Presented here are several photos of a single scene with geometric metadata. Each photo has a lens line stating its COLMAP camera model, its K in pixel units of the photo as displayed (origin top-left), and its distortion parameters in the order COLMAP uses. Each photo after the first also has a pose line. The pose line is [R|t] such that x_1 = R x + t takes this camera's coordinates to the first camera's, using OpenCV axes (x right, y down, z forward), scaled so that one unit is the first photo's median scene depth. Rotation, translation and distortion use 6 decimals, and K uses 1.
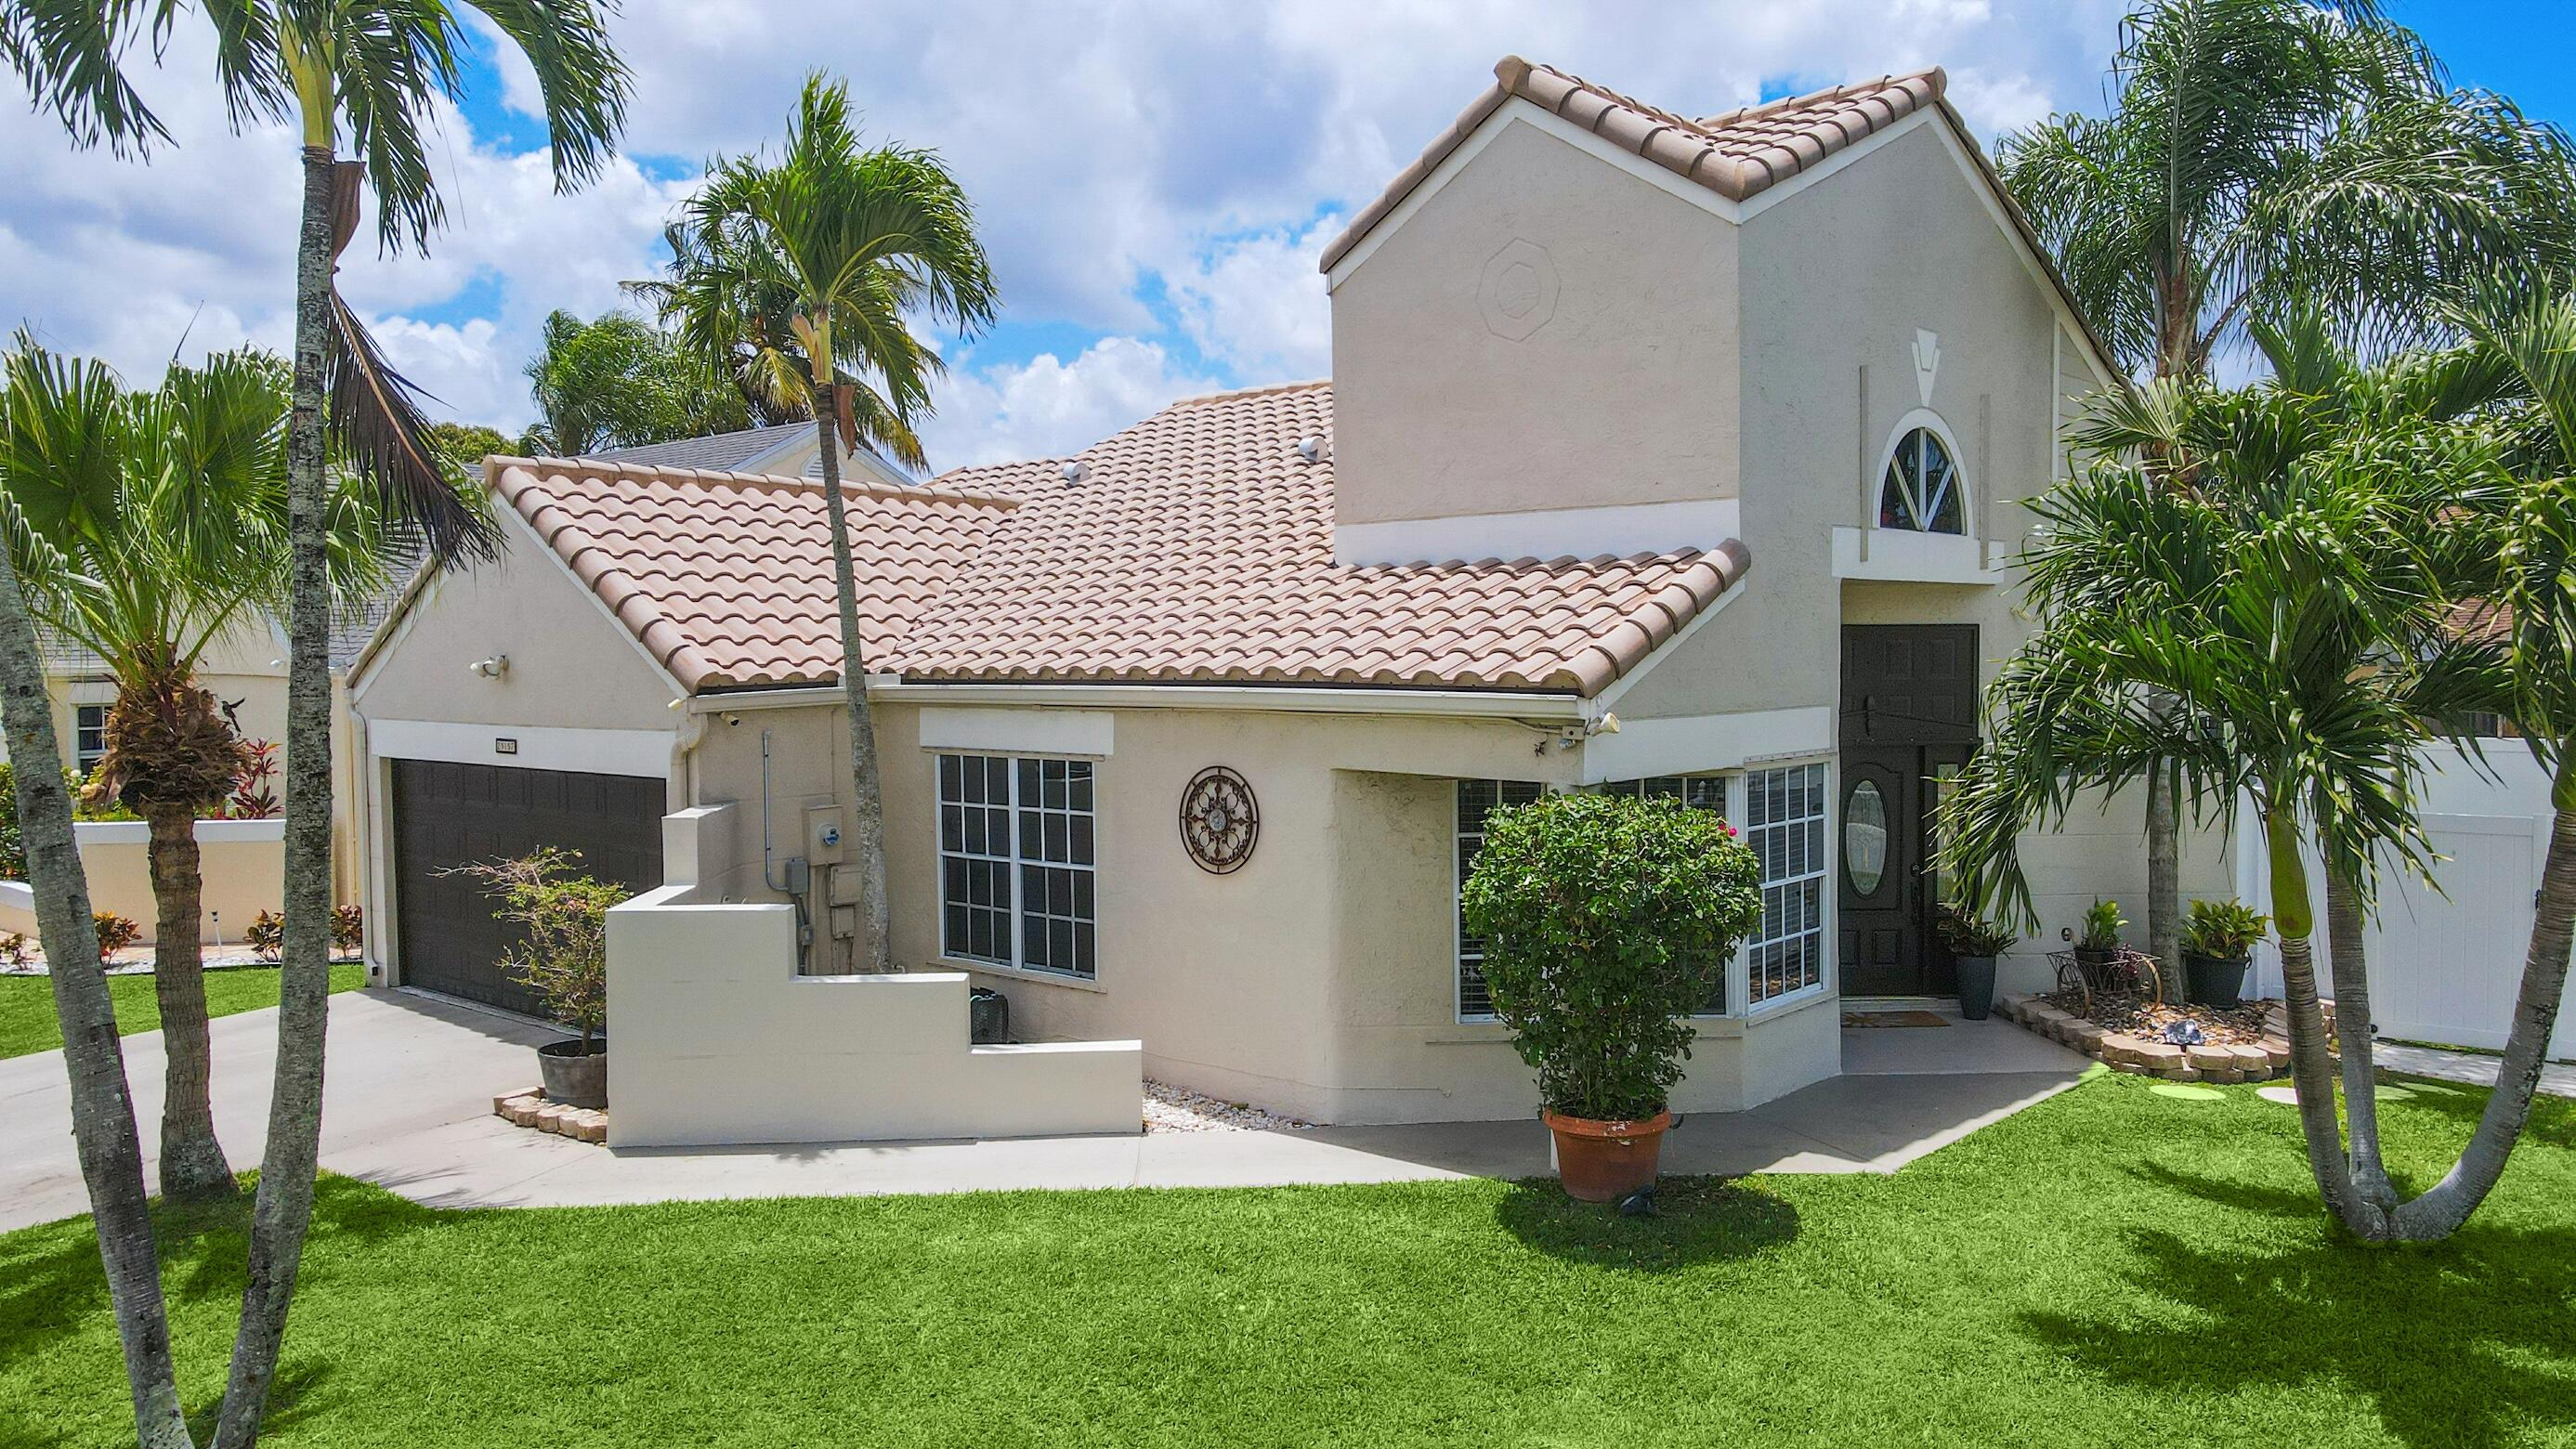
lens RADIAL K [[1911.4, 0, 1288.0], [0, 1911.4, 724.5], [0, 0, 1]] dist [0.021893, 0.009588]
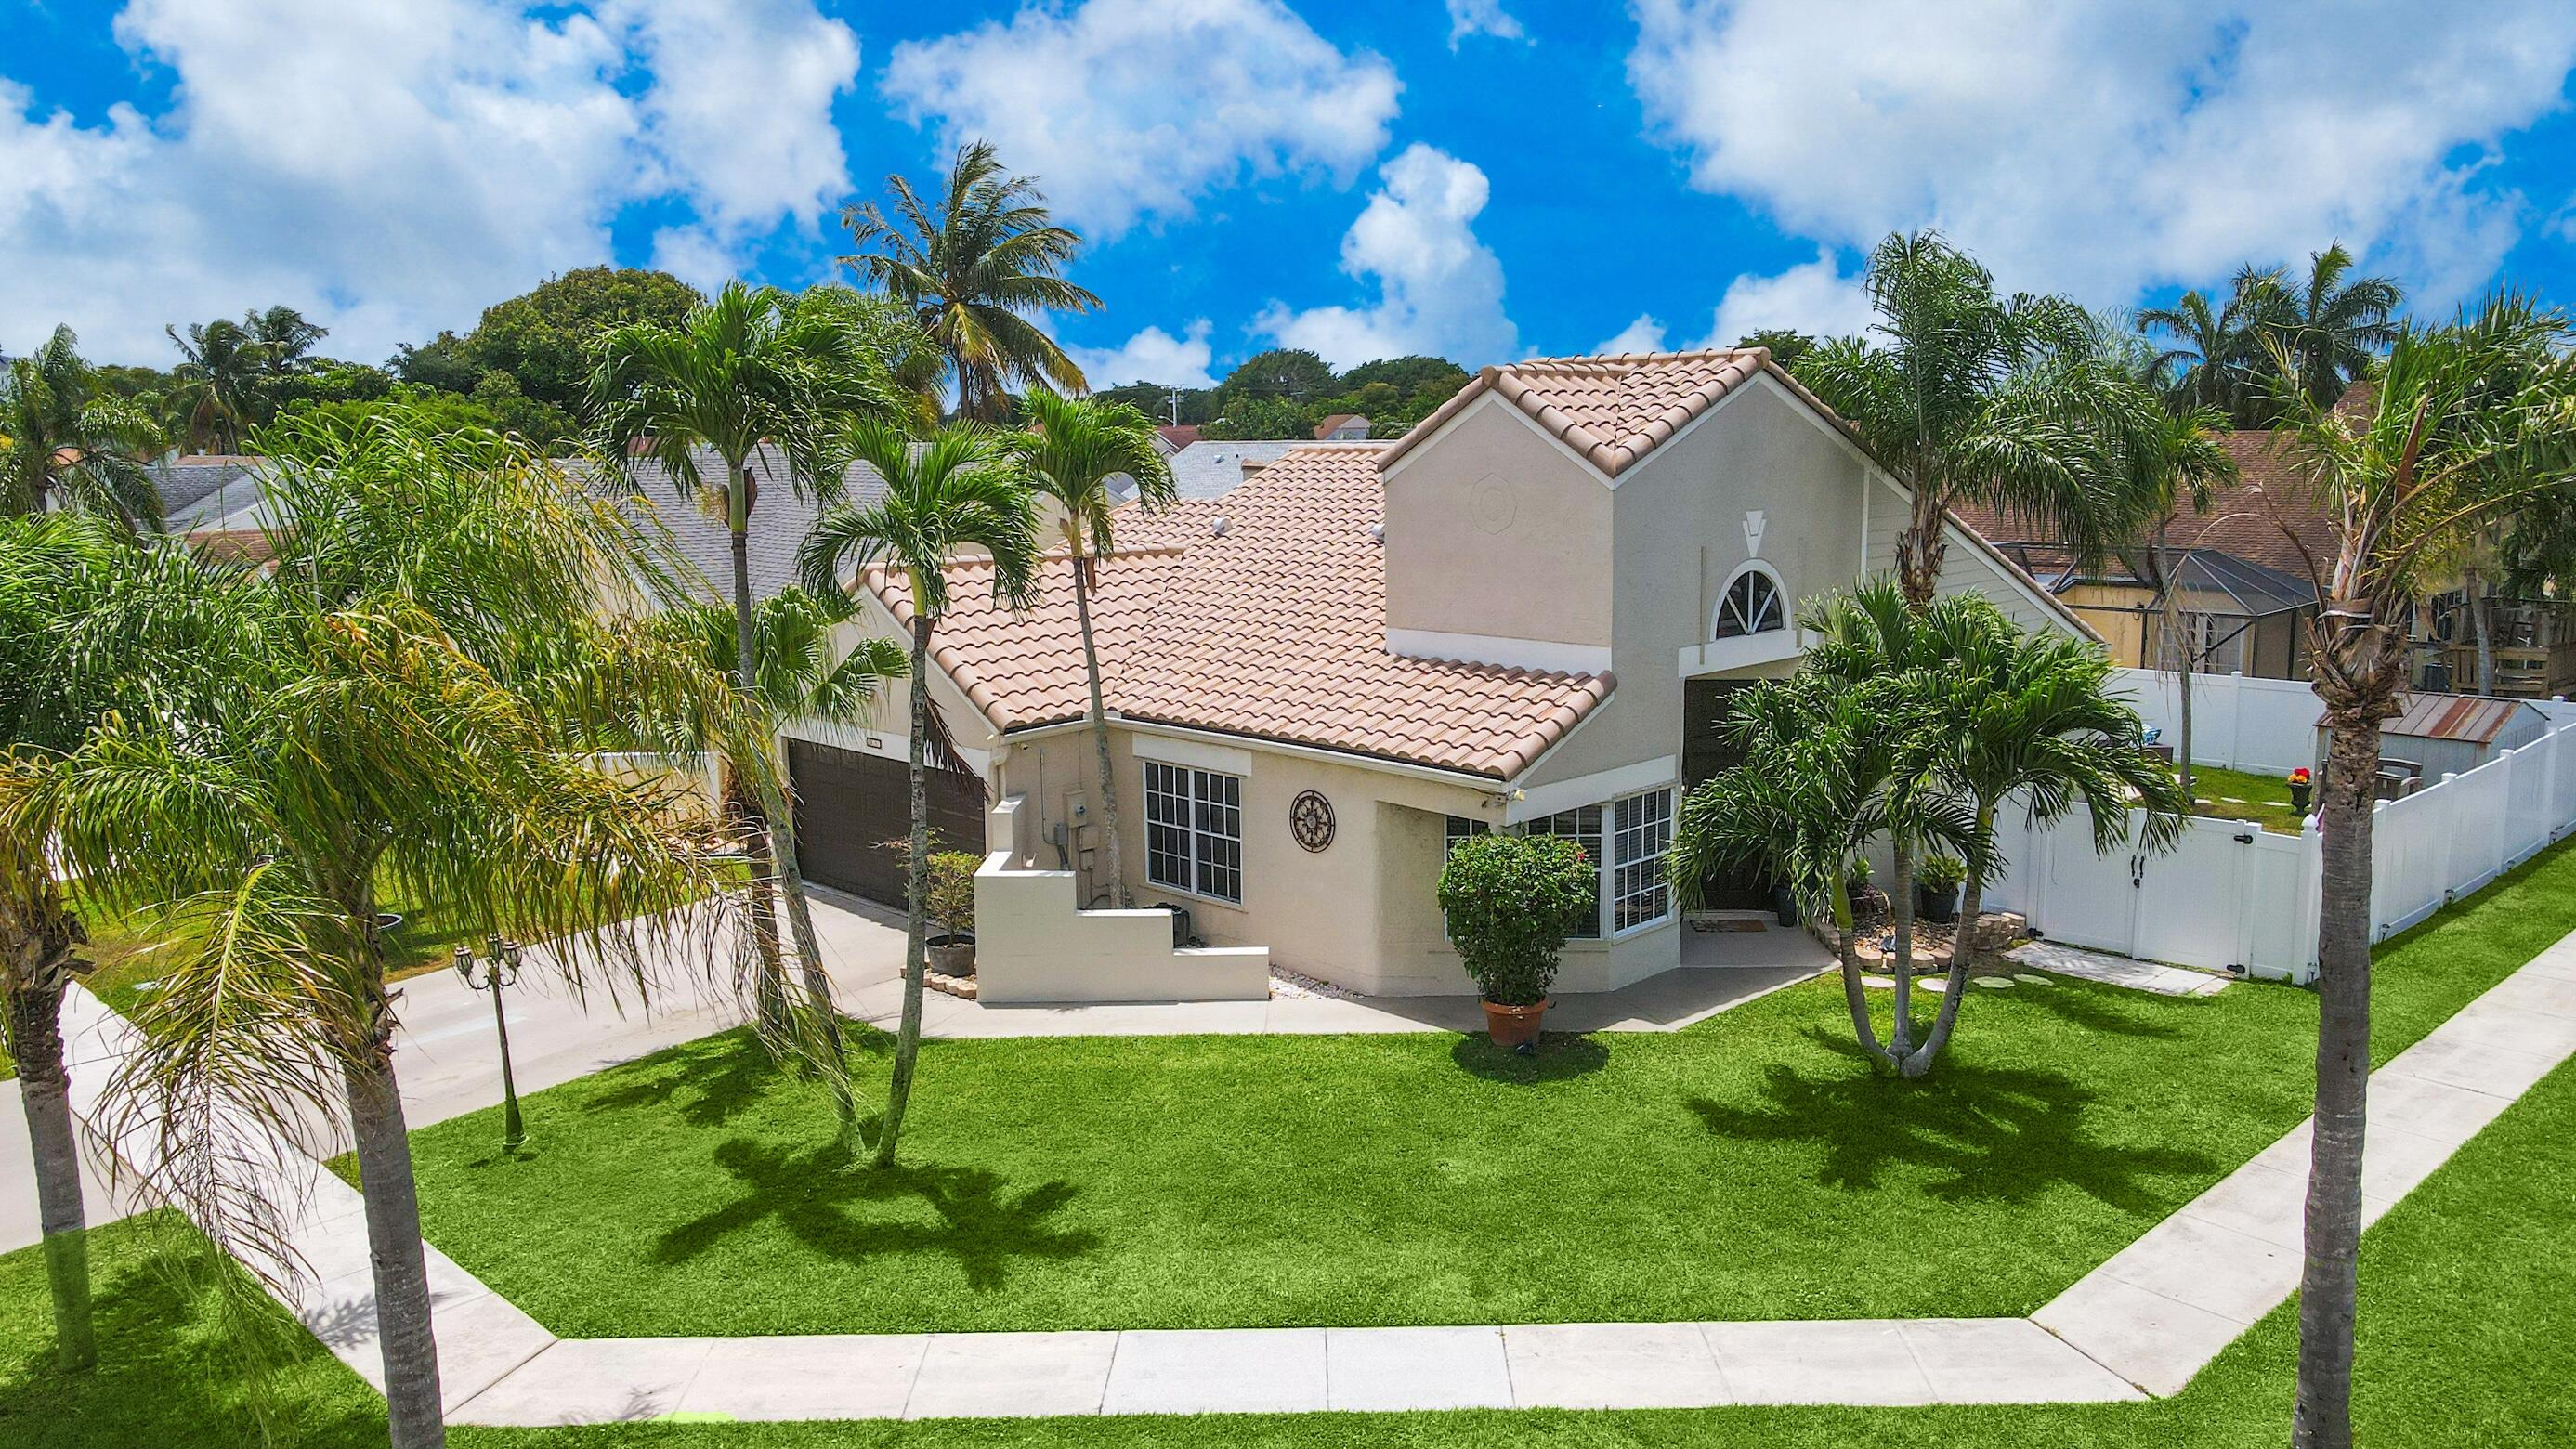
lens RADIAL K [[1911.4, 0, 1288.0], [0, 1911.4, 724.5], [0, 0, 1]] dist [0.021893, 0.009588]
pose [[0.997861, 0.007074, -0.064982, 0.054410], [0.000456, 0.993350, 0.115129, -0.239936], [0.065365, -0.114912, 0.991223, -0.720018]]
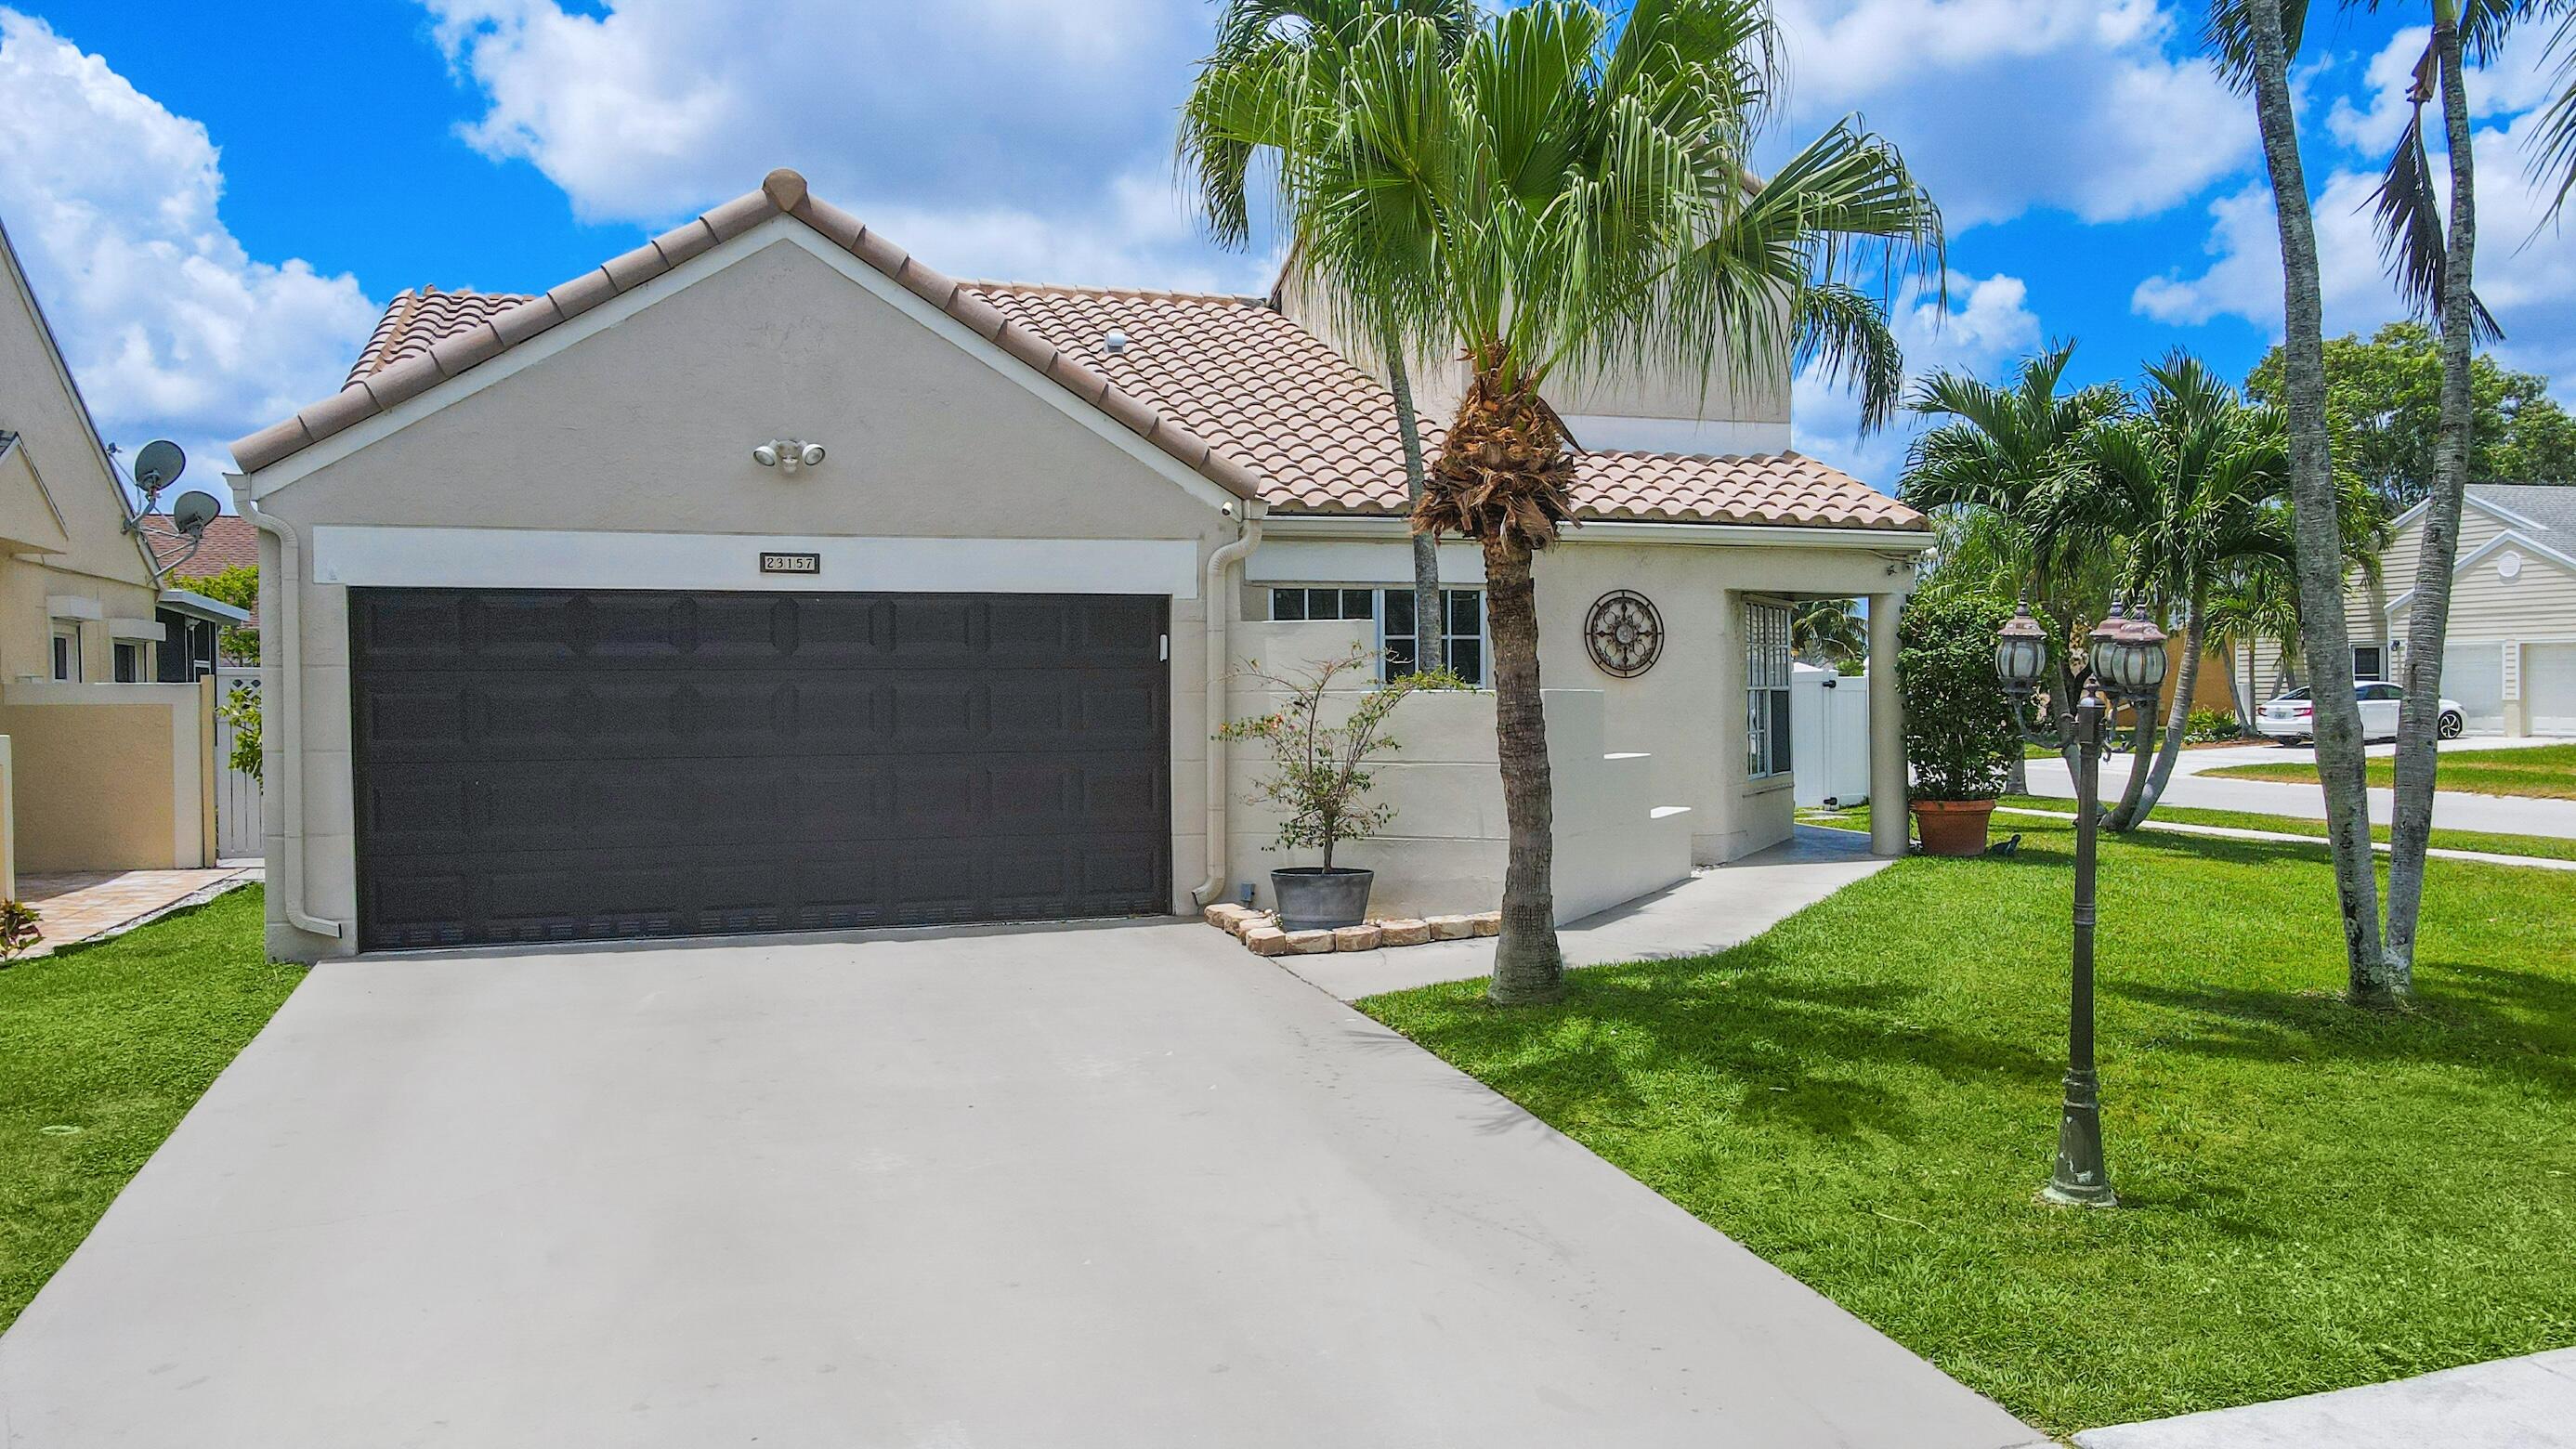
lens RADIAL K [[1911.4, 0, 1288.0], [0, 1911.4, 724.5], [0, 0, 1]] dist [0.021893, 0.009588]
pose [[0.442536, -0.013729, 0.896646, -1.235373], [0.038717, 0.999243, -0.003809, 0.105018], [-0.895915, 0.036401, 0.442732, 0.662498]]
